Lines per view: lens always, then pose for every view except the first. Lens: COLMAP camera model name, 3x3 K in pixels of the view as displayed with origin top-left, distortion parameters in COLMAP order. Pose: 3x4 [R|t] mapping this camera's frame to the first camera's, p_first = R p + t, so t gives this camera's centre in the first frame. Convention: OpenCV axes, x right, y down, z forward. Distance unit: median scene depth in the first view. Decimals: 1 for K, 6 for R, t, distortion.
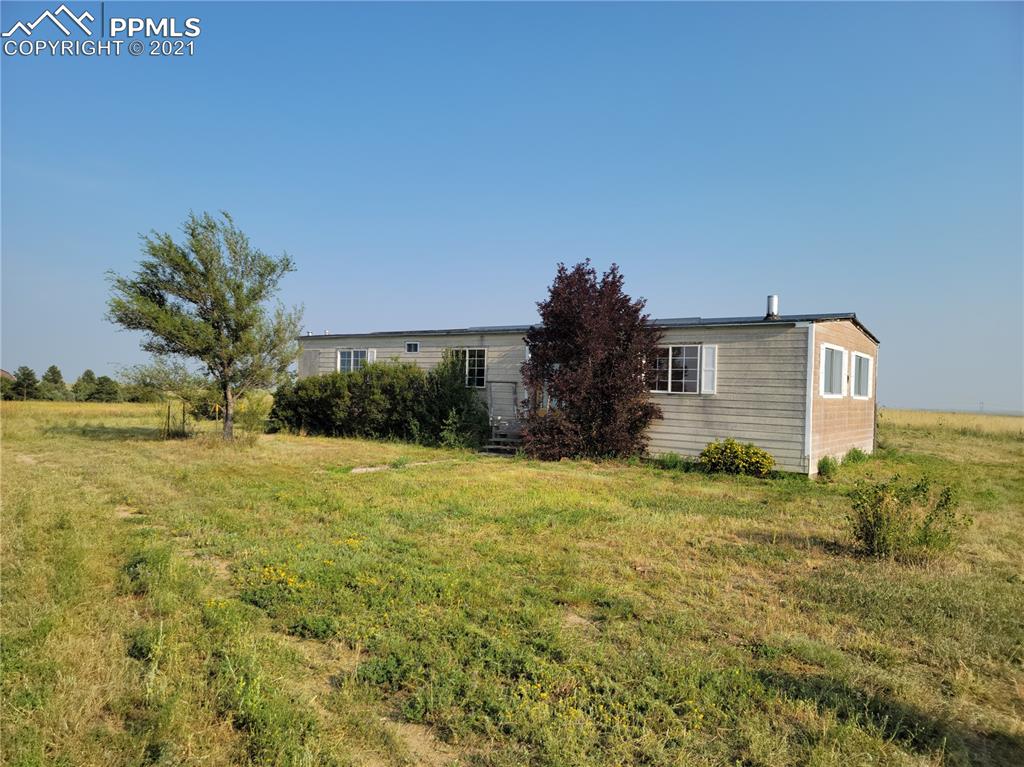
lens RADIAL K [[692.5, 0, 512.0], [0, 692.5, 383.5], [0, 0, 1]] dist [0.041849, -0.001060]
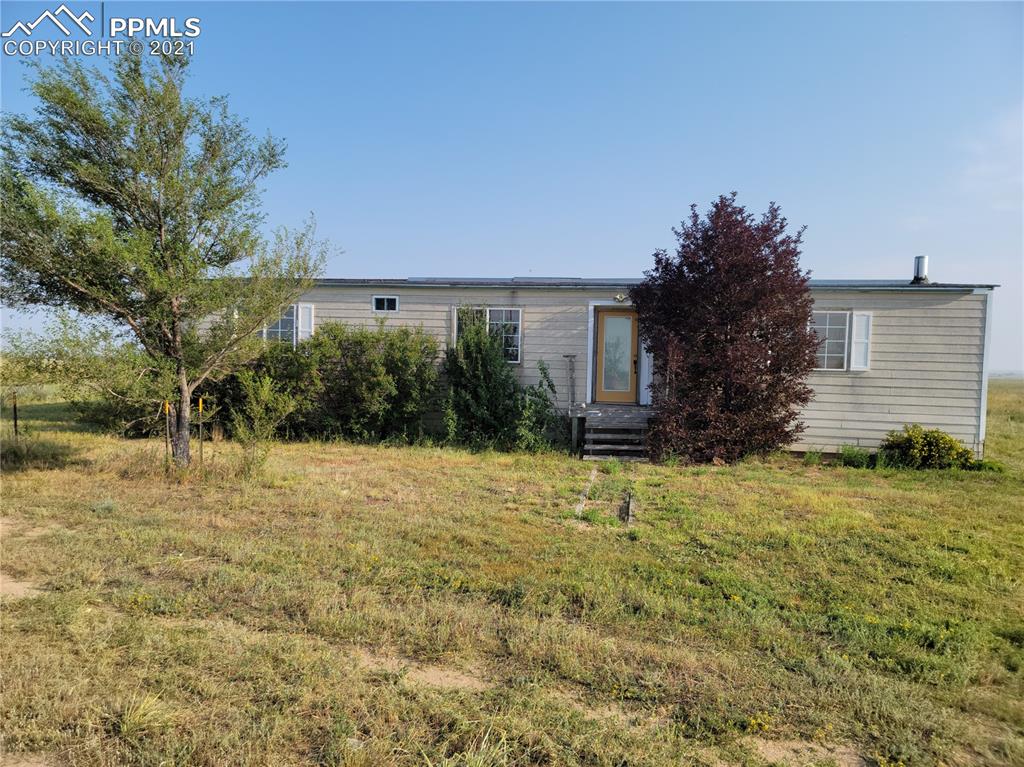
lens RADIAL K [[692.5, 0, 512.0], [0, 692.5, 383.5], [0, 0, 1]] dist [0.041849, -0.001060]
pose [[0.891735, -0.026252, 0.451797, -0.400450], [-0.001489, 0.998141, 0.060936, -0.017325], [-0.452556, -0.055012, 0.890037, 0.372682]]
